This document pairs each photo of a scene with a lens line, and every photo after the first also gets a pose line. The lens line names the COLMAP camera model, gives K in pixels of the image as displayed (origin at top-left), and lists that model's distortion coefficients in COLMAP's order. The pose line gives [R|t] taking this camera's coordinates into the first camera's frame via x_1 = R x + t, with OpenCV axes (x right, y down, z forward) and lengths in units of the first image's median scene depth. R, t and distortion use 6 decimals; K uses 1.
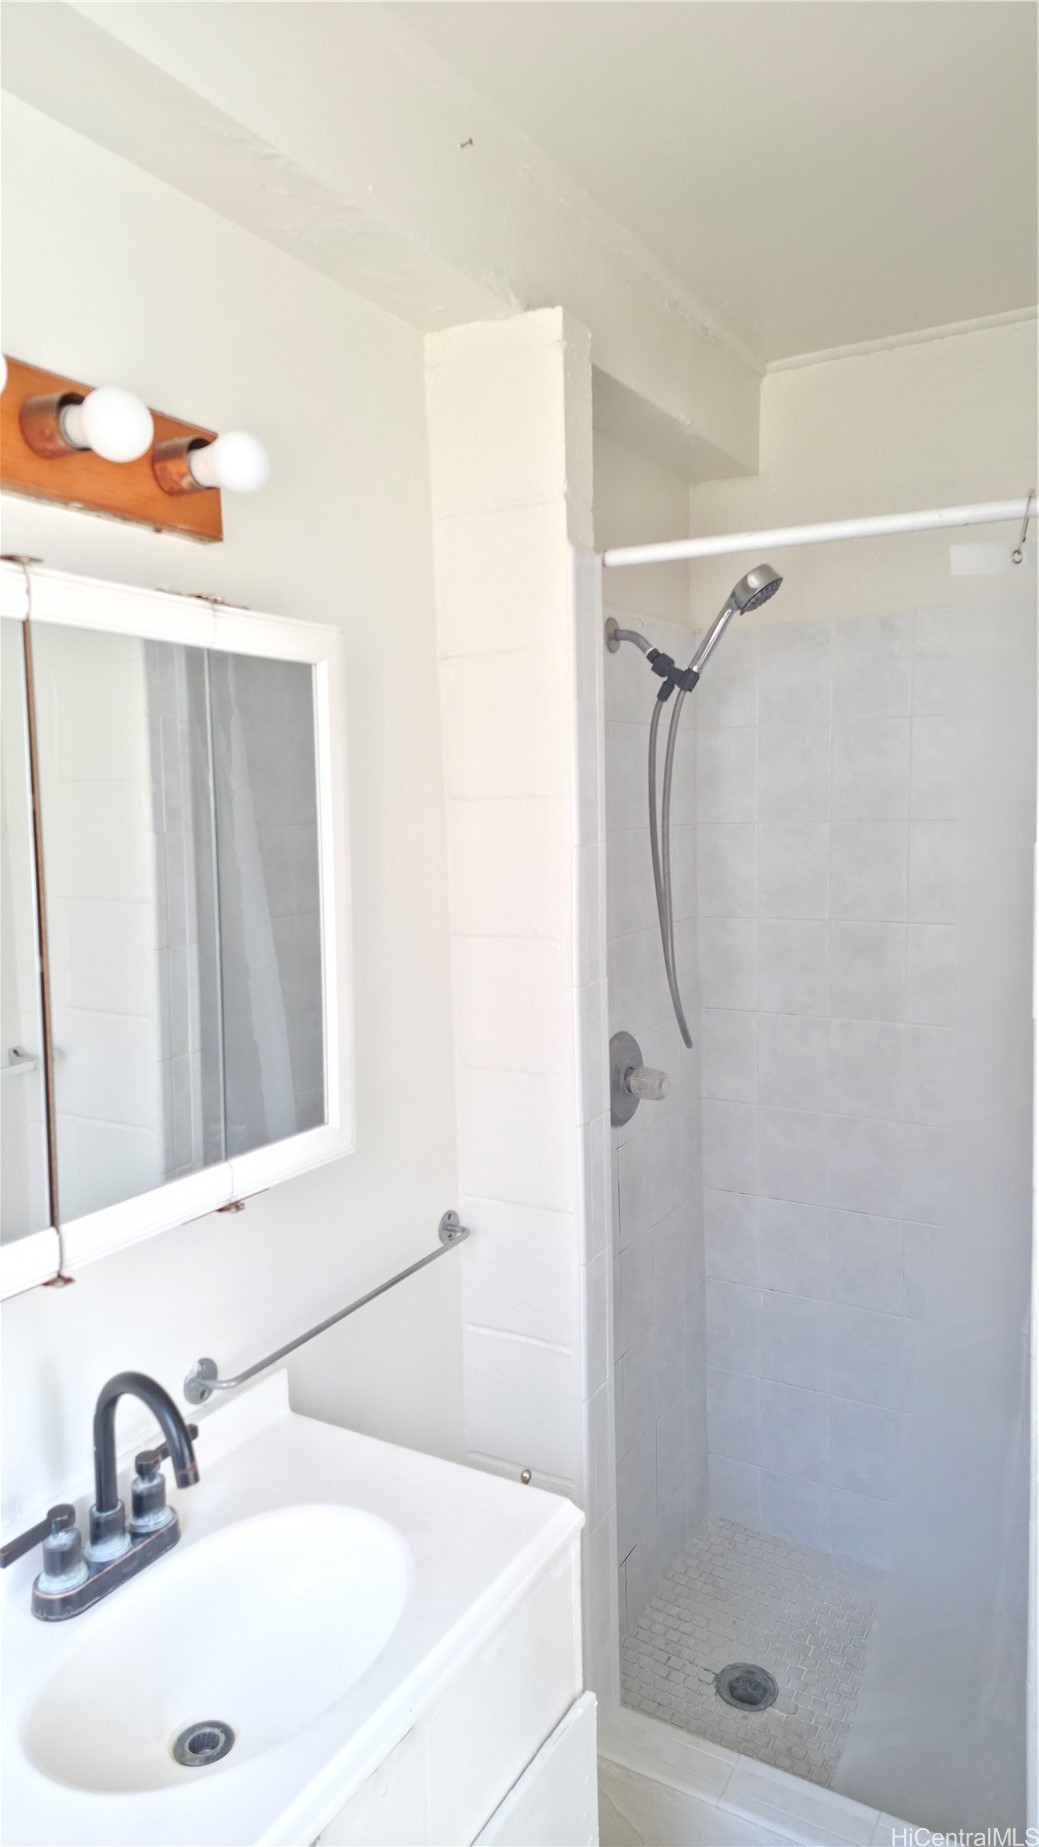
lens RADIAL K [[1188.3, 0, 526.3], [0, 1188.3, 910.3], [0, 0, 1]] dist [0.097457, -0.068162]
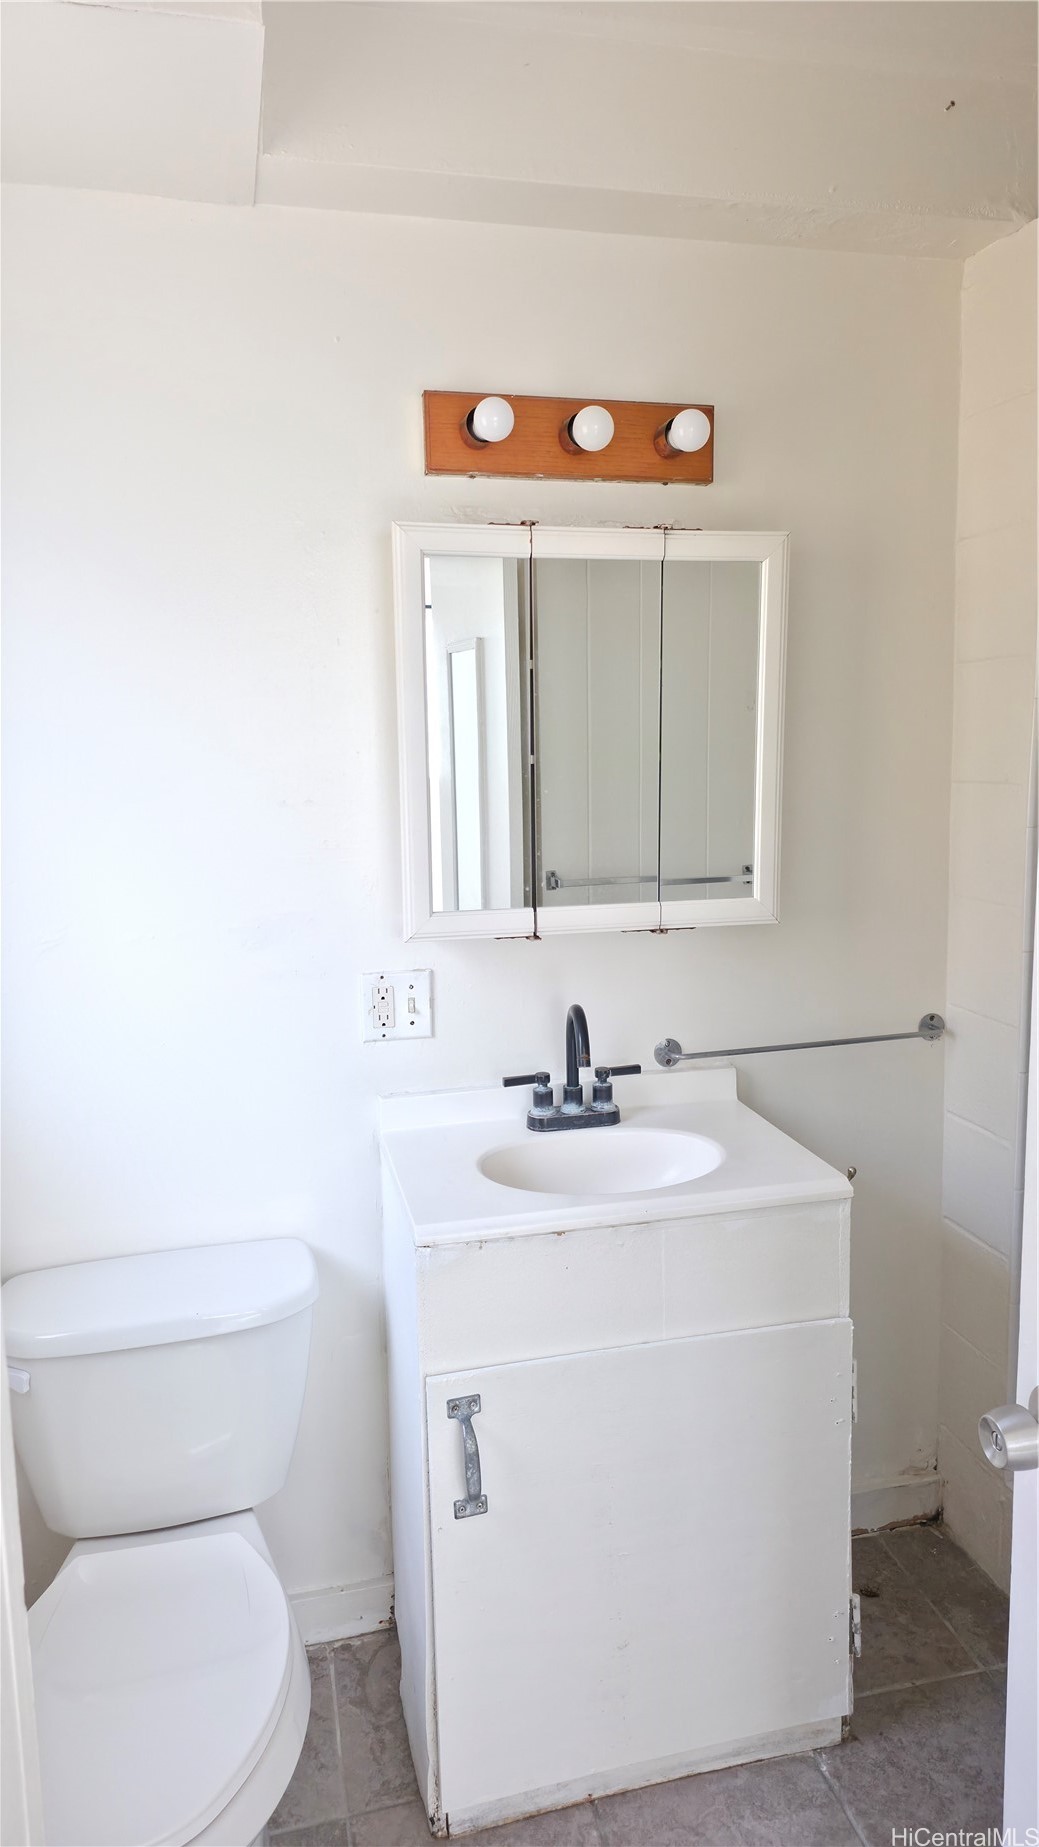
lens RADIAL K [[1188.3, 0, 526.3], [0, 1188.3, 910.3], [0, 0, 1]] dist [0.097457, -0.068162]
pose [[0.690117, 0.108536, -0.715513, 0.692680], [-0.062732, 0.993940, 0.090265, 0.089125], [0.720974, -0.017408, 0.692743, -0.175608]]
